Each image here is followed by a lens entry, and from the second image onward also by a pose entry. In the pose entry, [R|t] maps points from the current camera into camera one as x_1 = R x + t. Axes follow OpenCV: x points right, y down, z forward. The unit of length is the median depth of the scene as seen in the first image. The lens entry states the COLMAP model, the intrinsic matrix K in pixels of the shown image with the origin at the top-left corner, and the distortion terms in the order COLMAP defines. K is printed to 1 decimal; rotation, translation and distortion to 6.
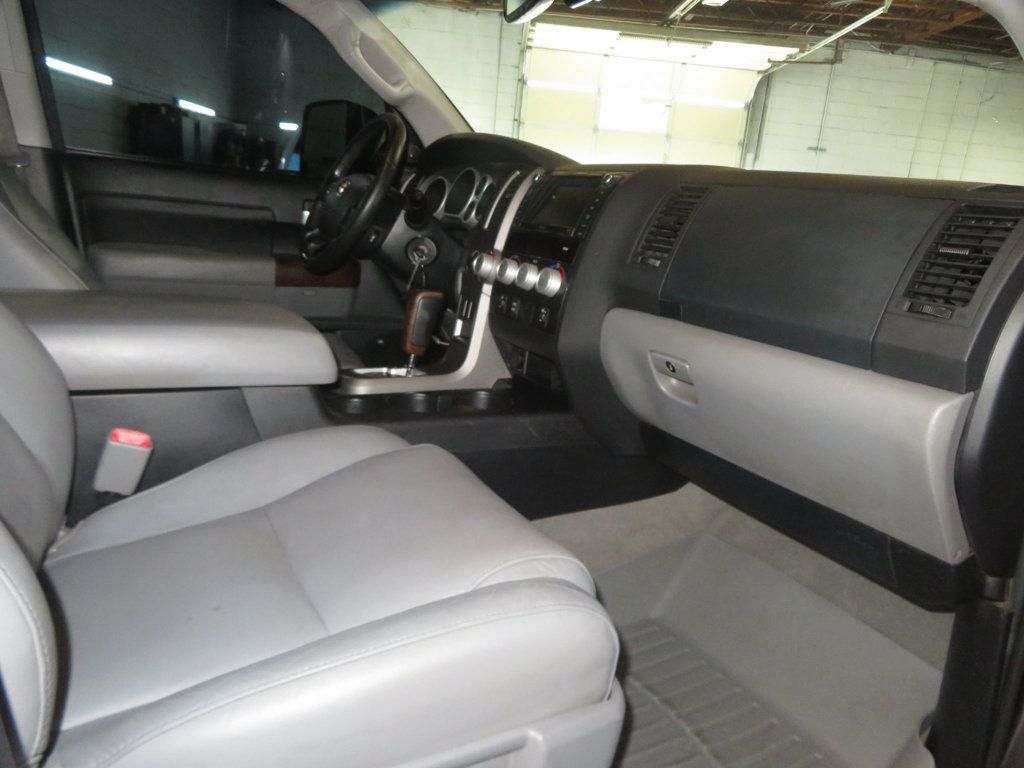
lens RADIAL K [[742.7, 0, 513.7], [0, 742.7, 371.5], [0, 0, 1]] dist [-0.007604, 0.006995]
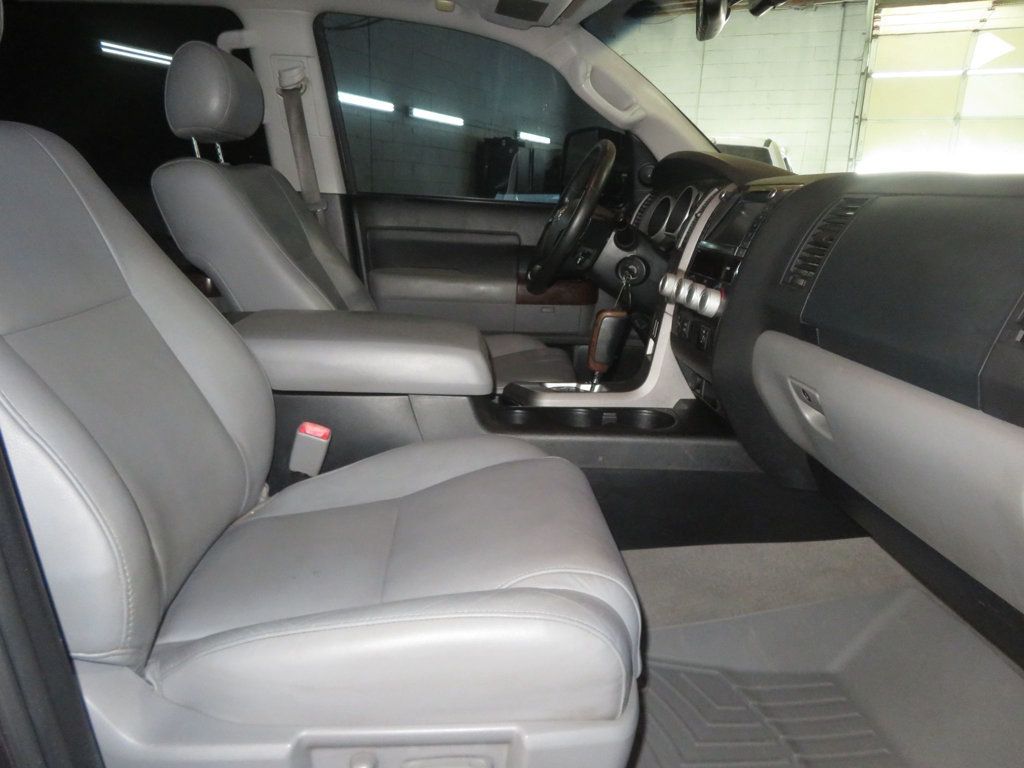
lens RADIAL K [[742.7, 0, 513.0], [0, 742.7, 370.5], [0, 0, 1]] dist [-0.007604, 0.006995]
pose [[0.905036, 0.036609, -0.423756, 0.199821], [-0.044229, 0.998988, -0.008157, -0.010090], [0.423029, 0.026125, 0.905740, 0.005552]]
